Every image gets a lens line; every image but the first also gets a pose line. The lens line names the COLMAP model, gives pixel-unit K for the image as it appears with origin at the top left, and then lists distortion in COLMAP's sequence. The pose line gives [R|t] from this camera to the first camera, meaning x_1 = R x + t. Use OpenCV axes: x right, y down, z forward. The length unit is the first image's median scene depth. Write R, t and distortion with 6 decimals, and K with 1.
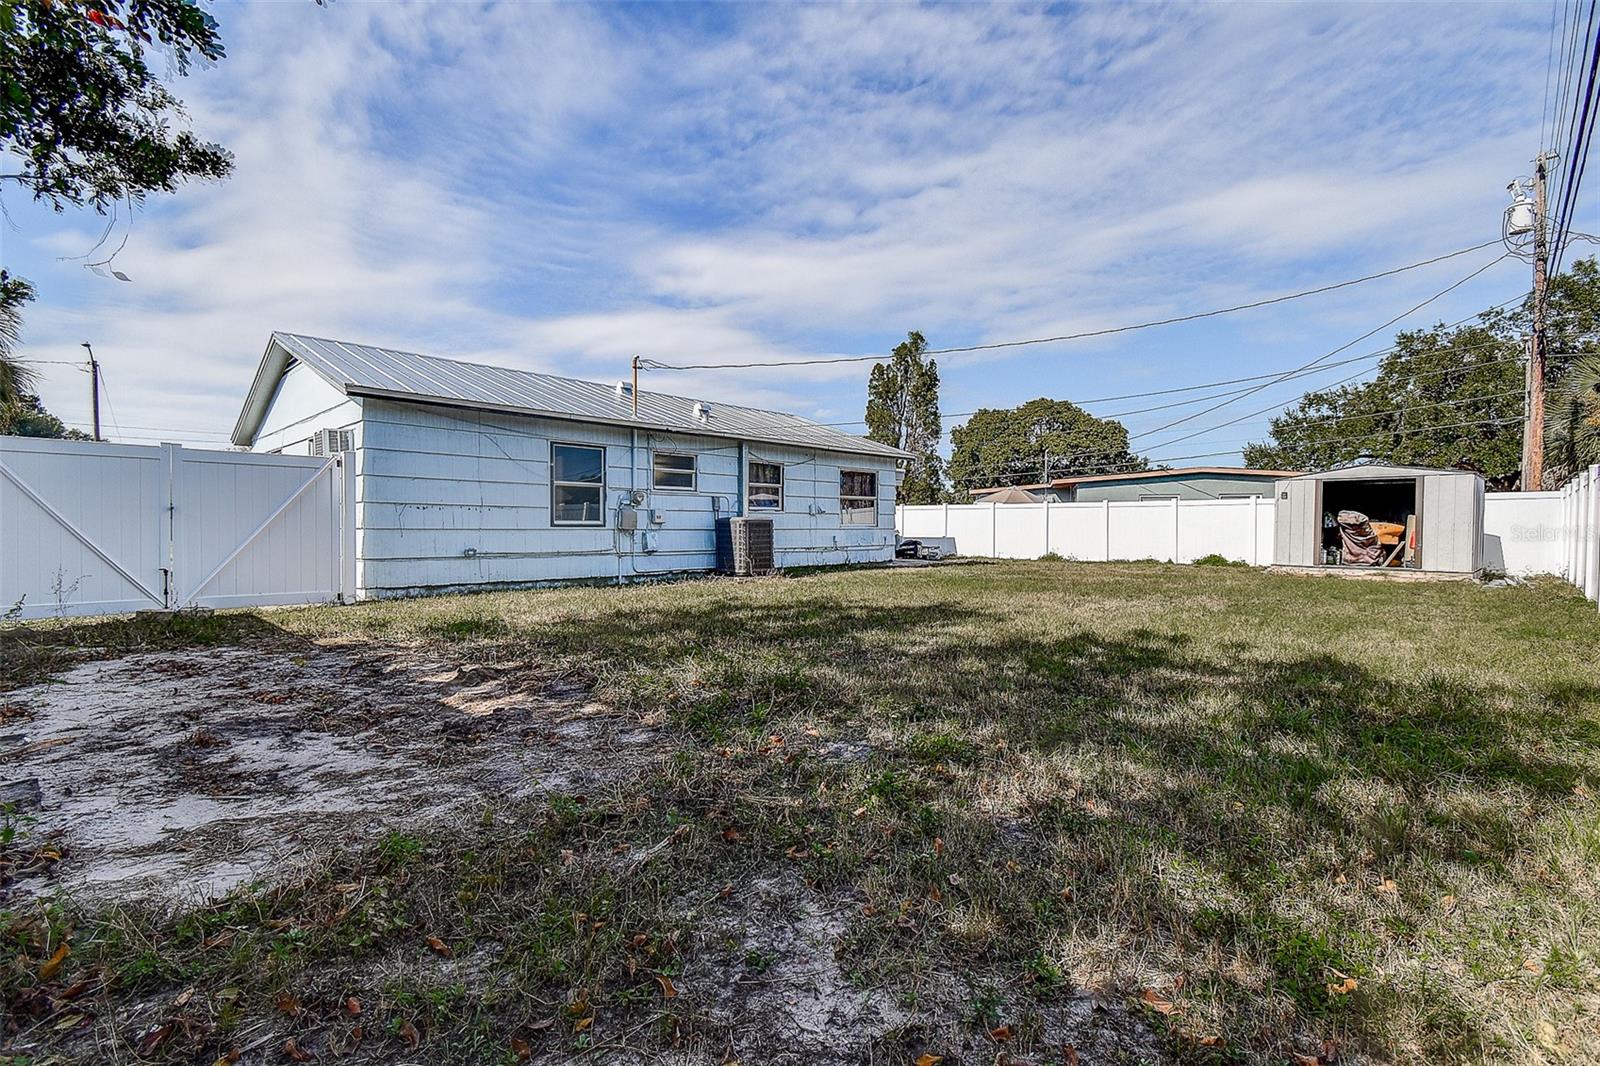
lens RADIAL K [[713.5, 0, 794.7], [0, 713.5, 536.2], [0, 0, 1]] dist [0.016045, -0.010061]
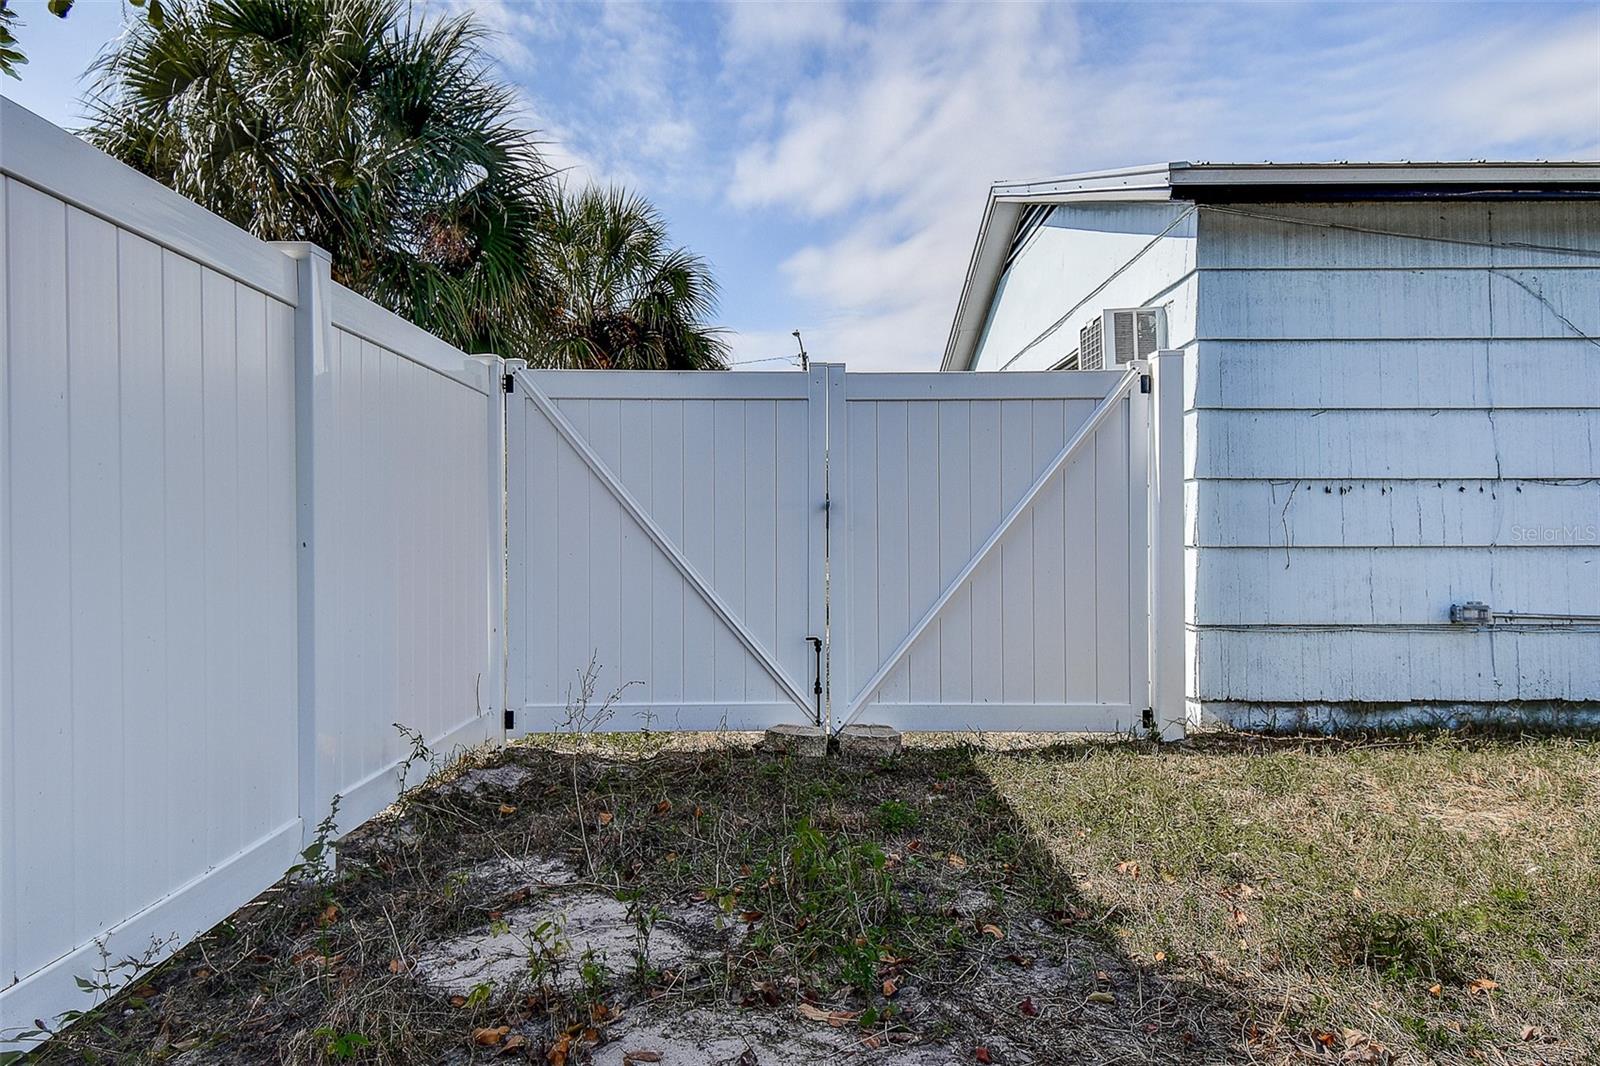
lens RADIAL K [[1010.9, 0, 788.7], [0, 1010.9, 539.9], [0, 0, 1]] dist [-0.007000, 0.000577]
pose [[0.687004, -0.006817, -0.726622, -0.256671], [-0.001375, 0.999942, -0.010682, -0.006173], [0.726653, 0.008338, 0.686955, 0.332346]]
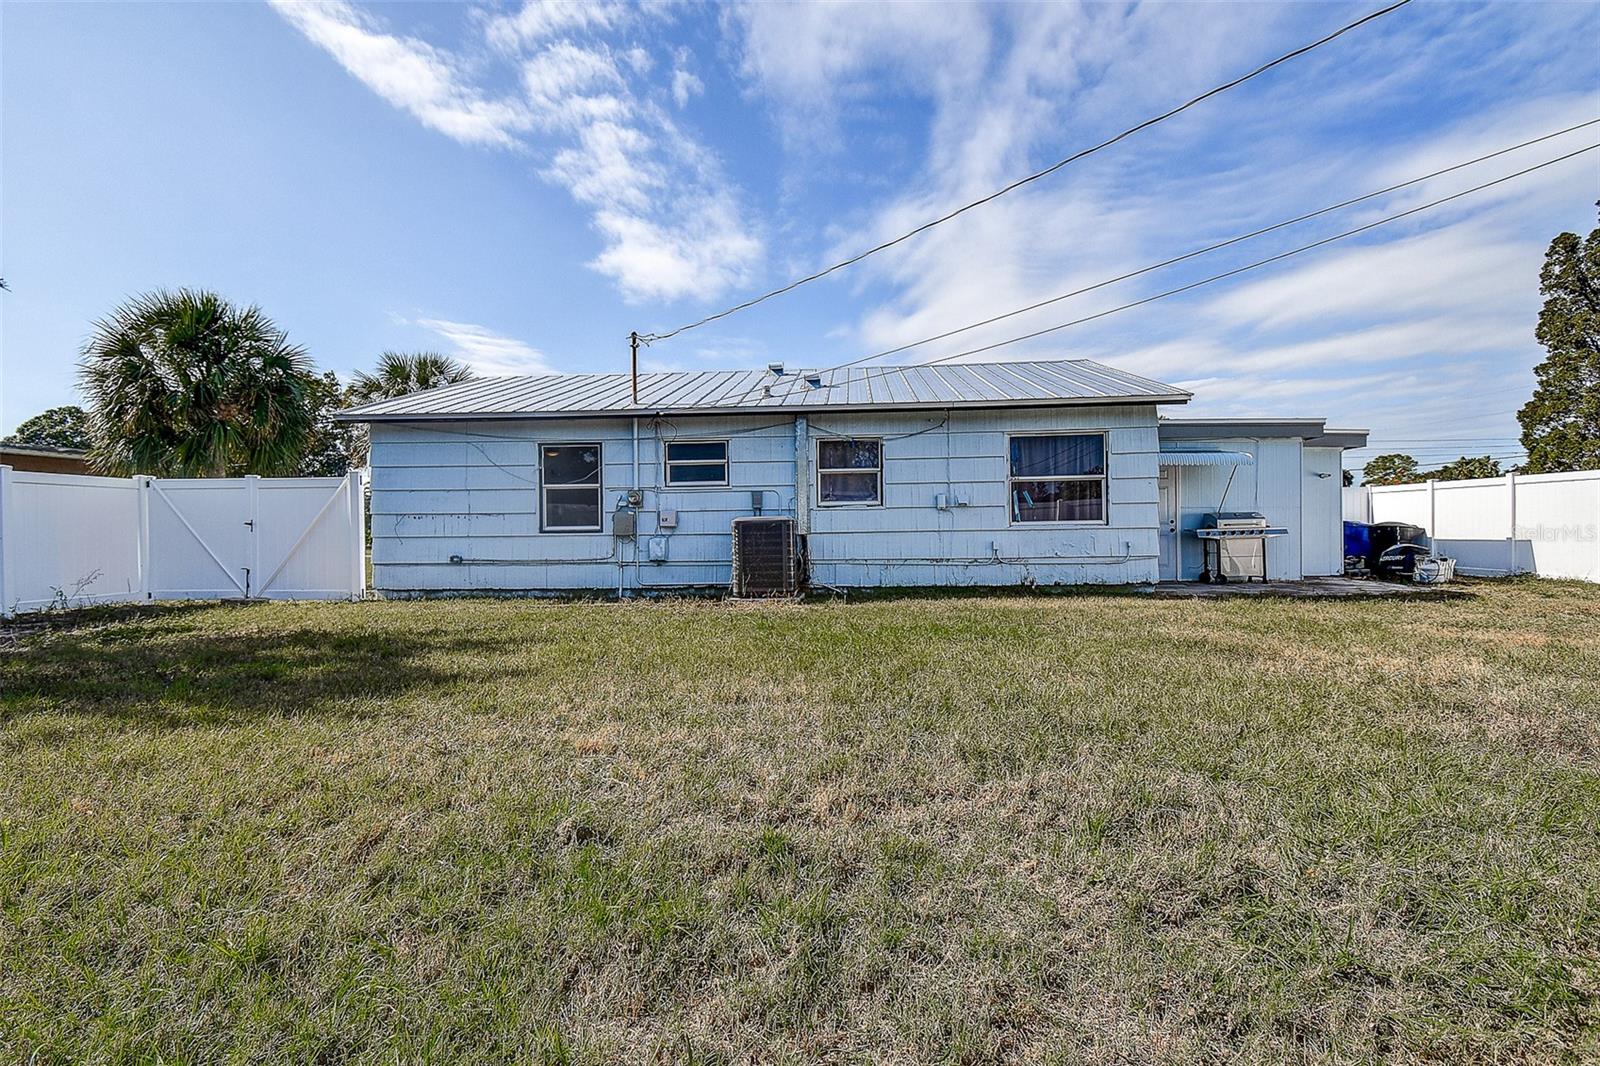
lens RADIAL K [[691.3, 0, 806.6], [0, 691.3, 518.2], [0, 0, 1]] dist [0.007377, -0.000445]
pose [[0.652841, -0.015547, -0.757336, 0.510034], [0.005316, 0.999859, -0.015943, -0.014352], [0.757476, 0.006382, 0.652831, 0.578221]]
